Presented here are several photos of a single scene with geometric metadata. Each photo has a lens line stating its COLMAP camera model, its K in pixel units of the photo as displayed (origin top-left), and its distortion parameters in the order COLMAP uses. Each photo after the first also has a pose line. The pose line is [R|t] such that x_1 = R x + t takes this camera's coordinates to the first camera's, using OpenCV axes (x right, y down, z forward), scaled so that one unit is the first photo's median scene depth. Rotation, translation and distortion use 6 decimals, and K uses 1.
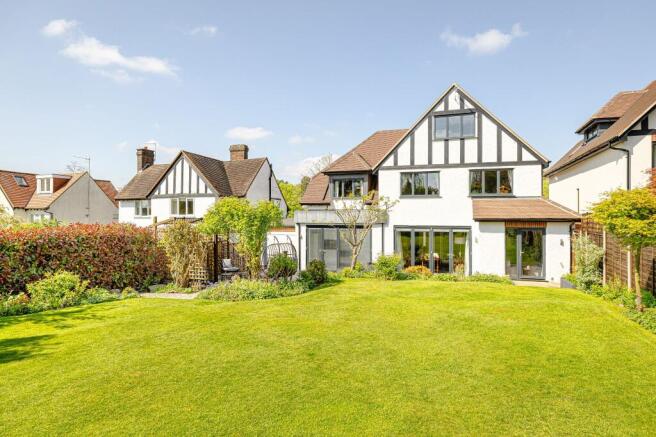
lens RADIAL K [[378.9, 0, 328.3], [0, 378.9, 219.9], [0, 0, 1]] dist [0.001361, 0.000154]
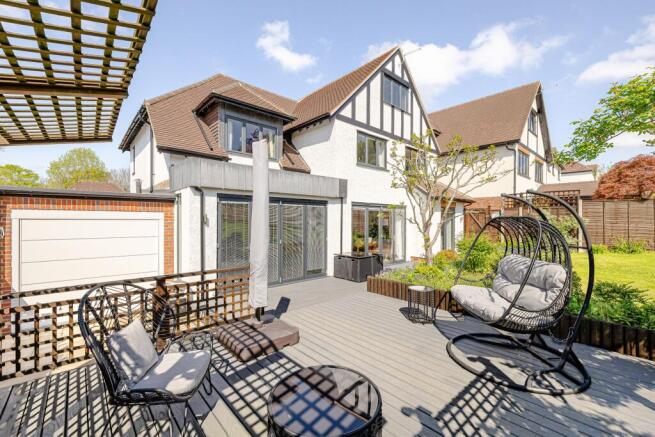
lens RADIAL K [[277.4, 0, 327.6], [0, 277.4, 218.1], [0, 0, 1]] dist [-0.001625, -0.000057]
pose [[0.465663, 0.004424, 0.884951, -0.310143], [-0.006188, 0.999979, -0.001743, 0.046196], [-0.884941, -0.004664, 0.465681, 0.803970]]
